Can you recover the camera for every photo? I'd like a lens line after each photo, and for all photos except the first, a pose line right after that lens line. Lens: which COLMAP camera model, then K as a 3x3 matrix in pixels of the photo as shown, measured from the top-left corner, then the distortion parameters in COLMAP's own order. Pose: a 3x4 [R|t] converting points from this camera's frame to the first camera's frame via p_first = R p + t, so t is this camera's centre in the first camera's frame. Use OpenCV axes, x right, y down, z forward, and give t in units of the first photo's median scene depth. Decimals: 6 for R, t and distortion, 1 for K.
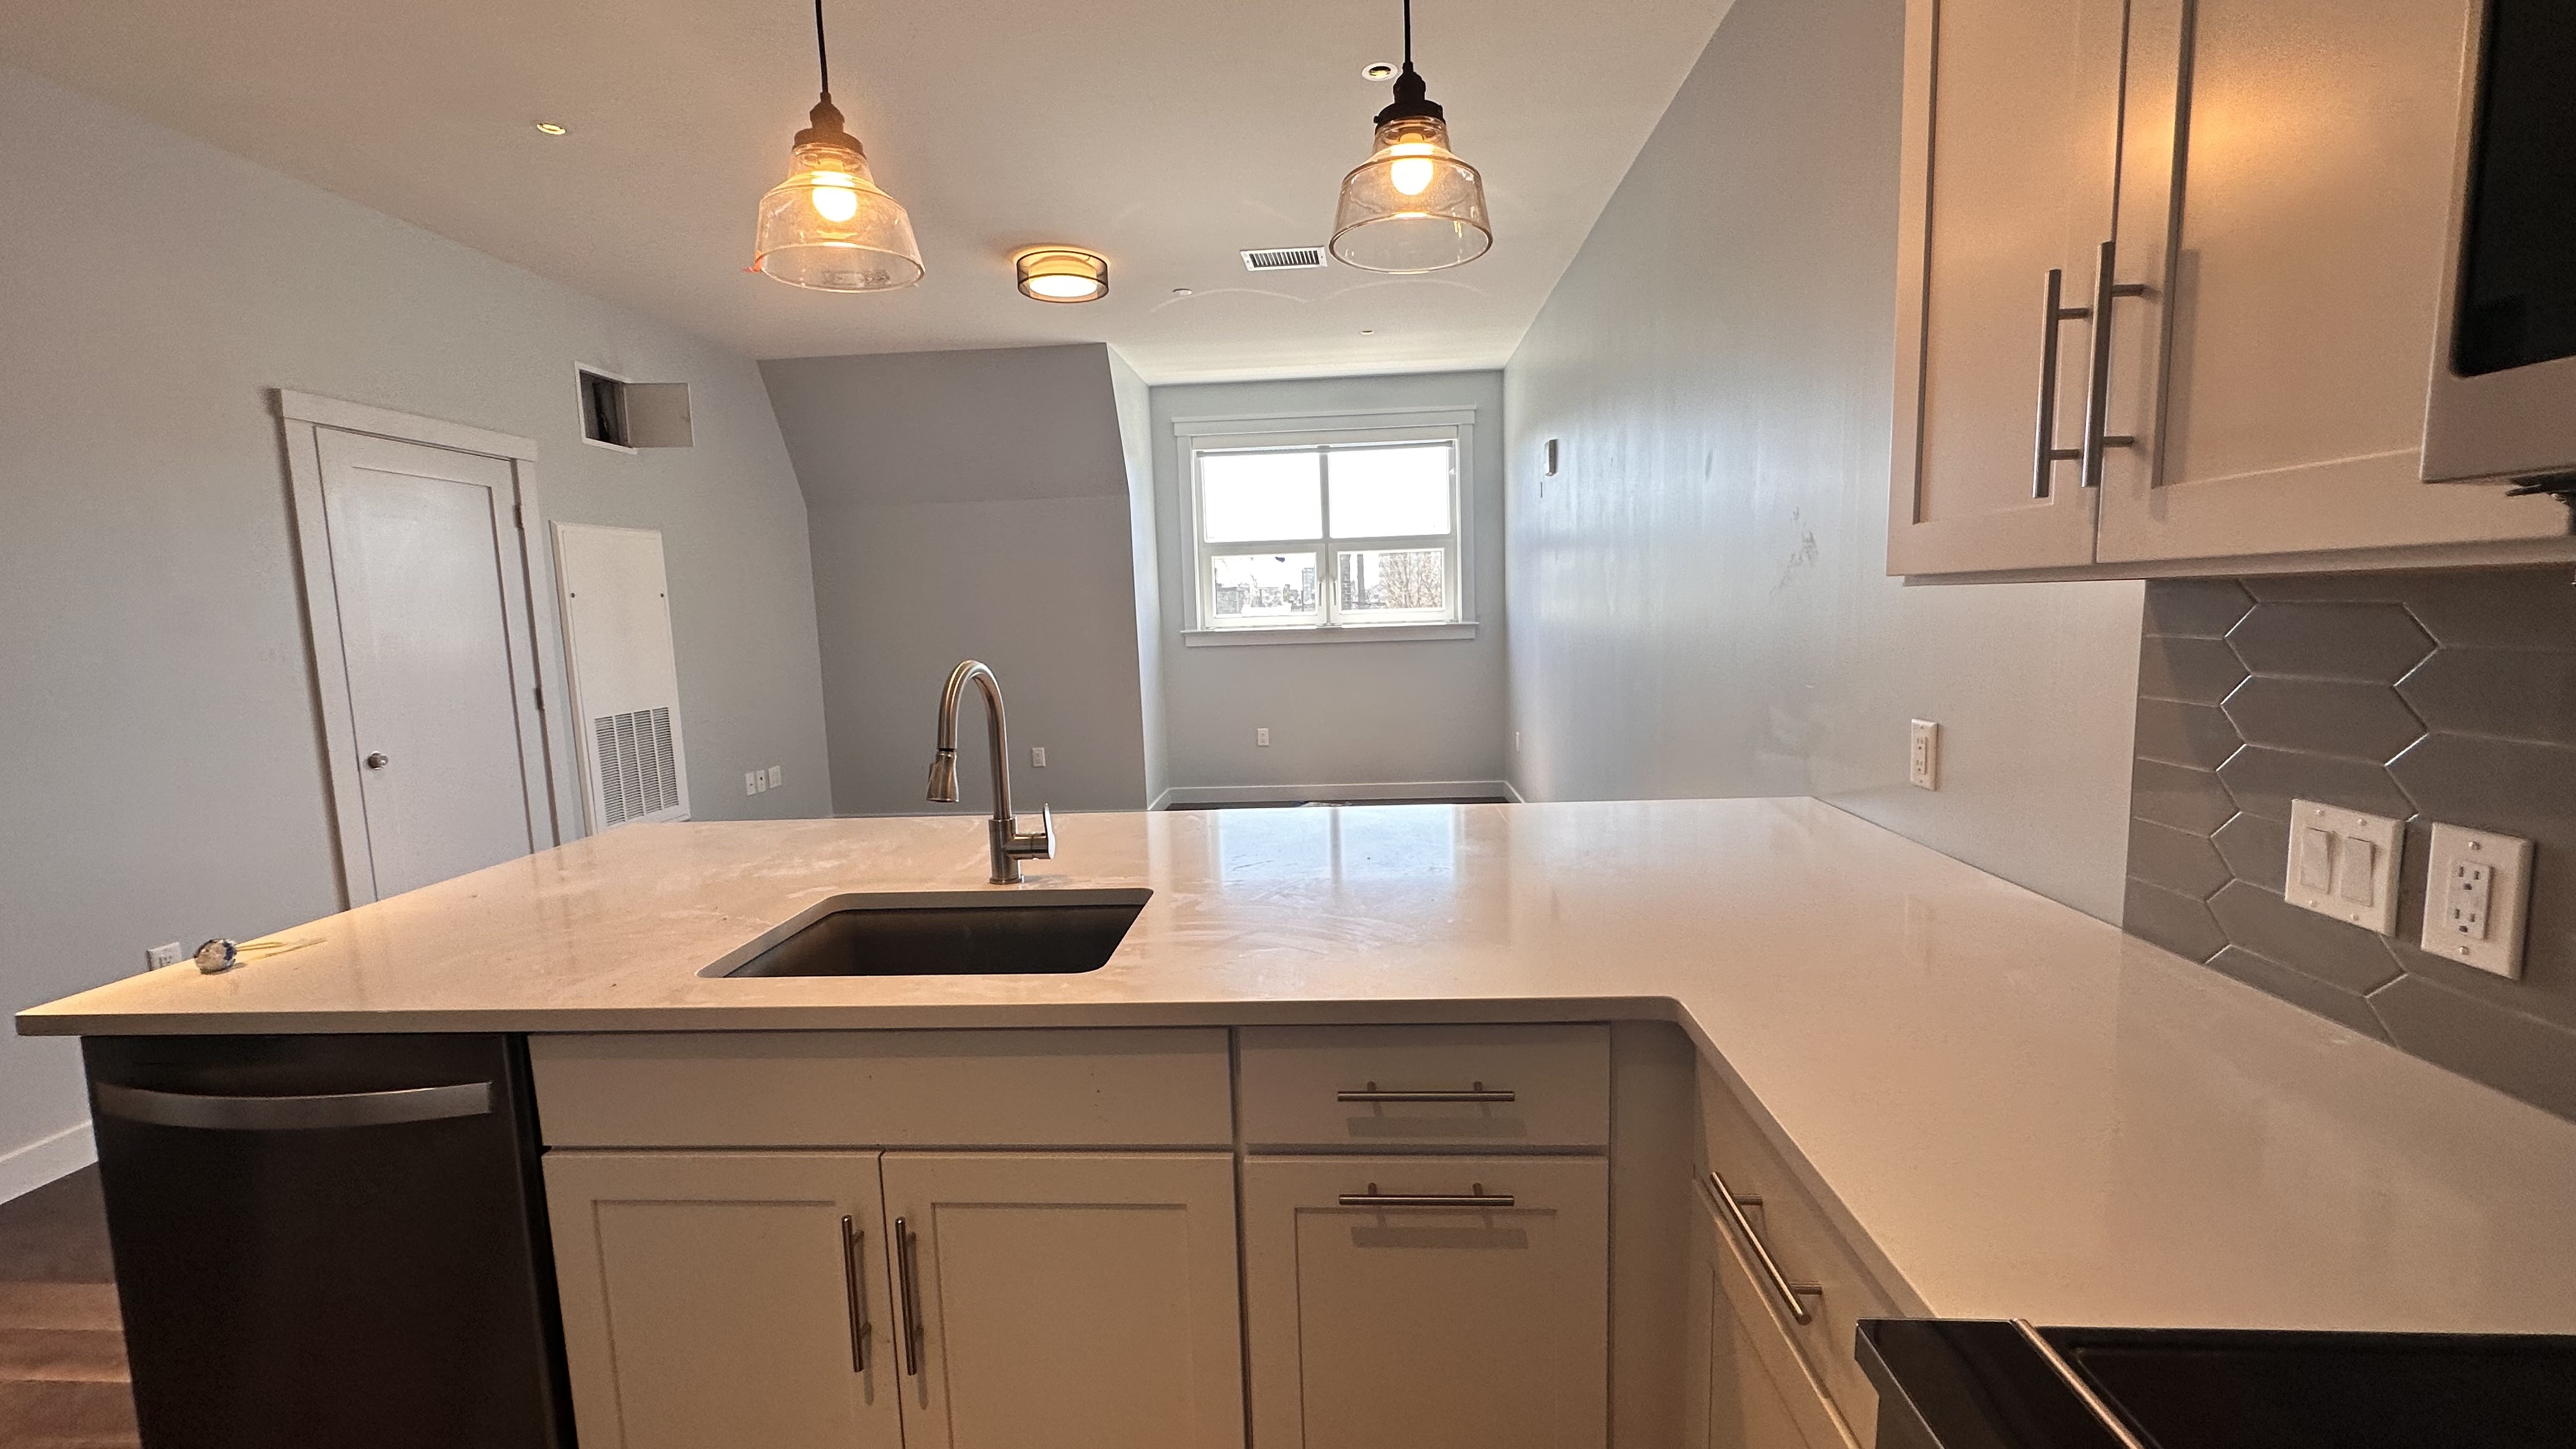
lens RADIAL K [[1042.4, 0, 1286.7], [0, 1042.4, 731.6], [0, 0, 1]] dist [0.000446, -0.000019]
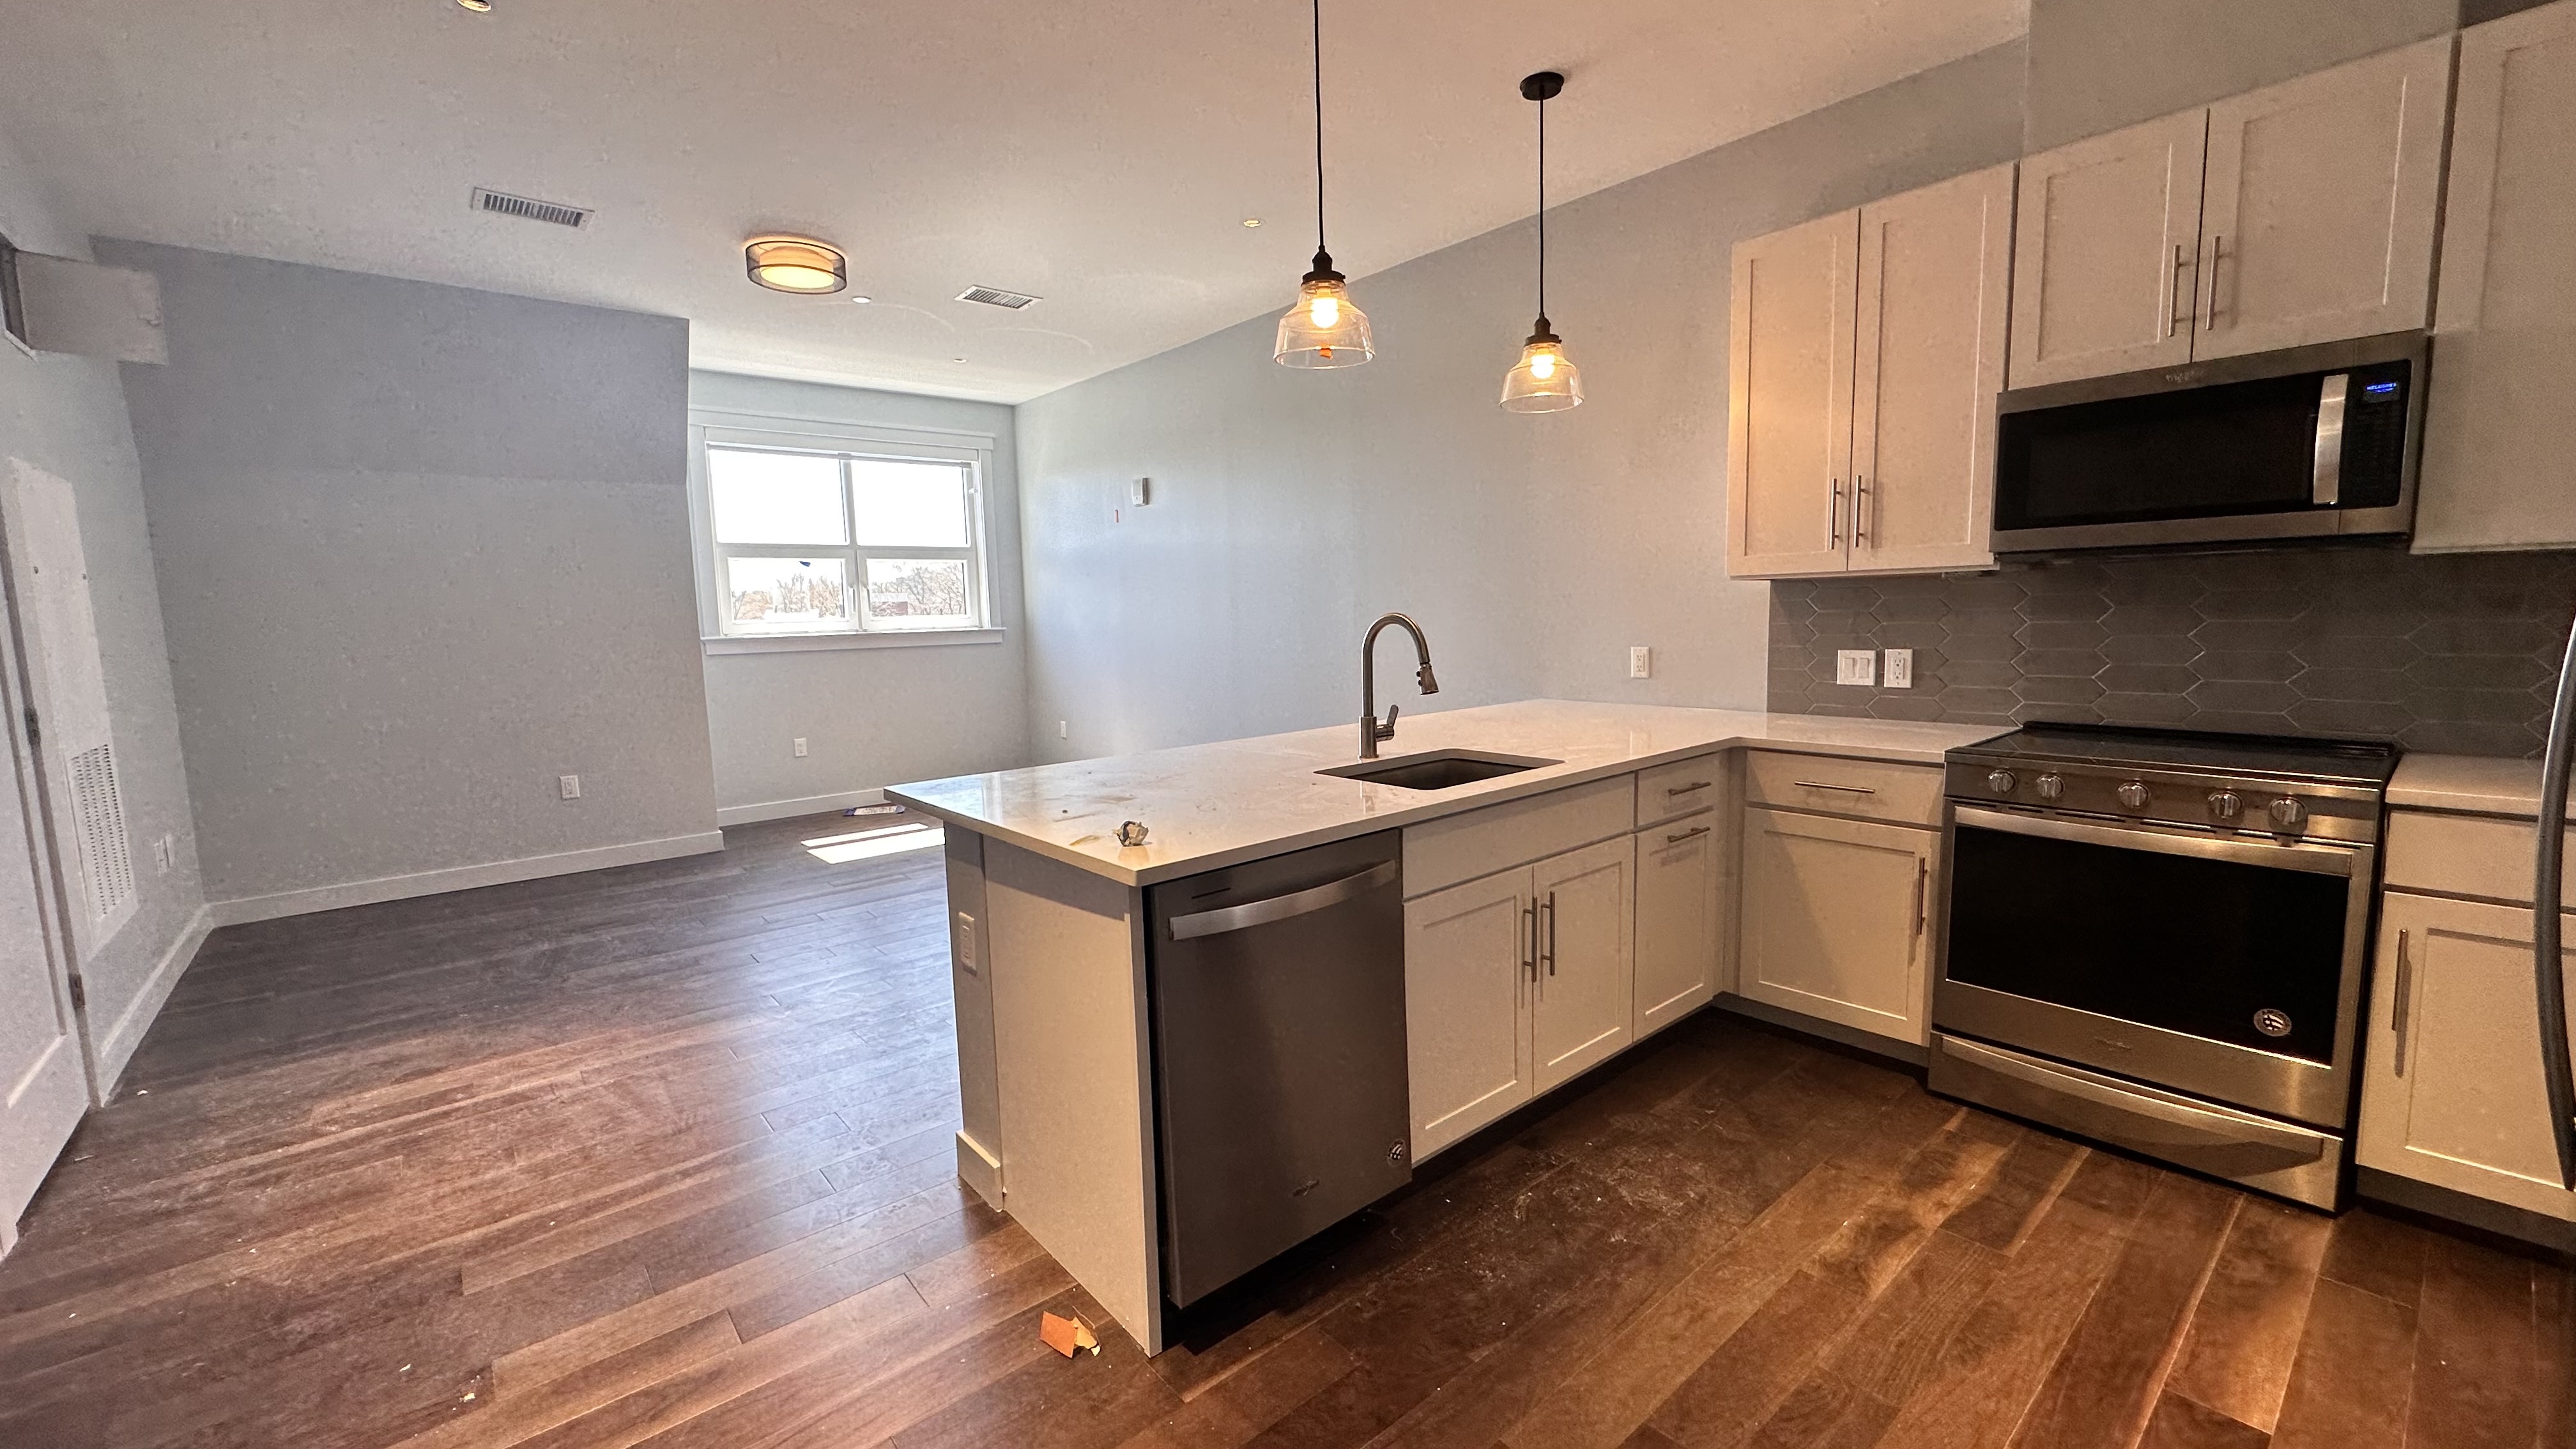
lens RADIAL K [[1042.4, 0, 1286.7], [0, 1042.4, 731.6], [0, 0, 1]] dist [0.000446, -0.000019]
pose [[0.721019, -0.073340, 0.689024, -0.598936], [0.088062, 0.996018, 0.013865, 0.030106], [-0.687297, 0.050680, 0.724606, -0.026502]]
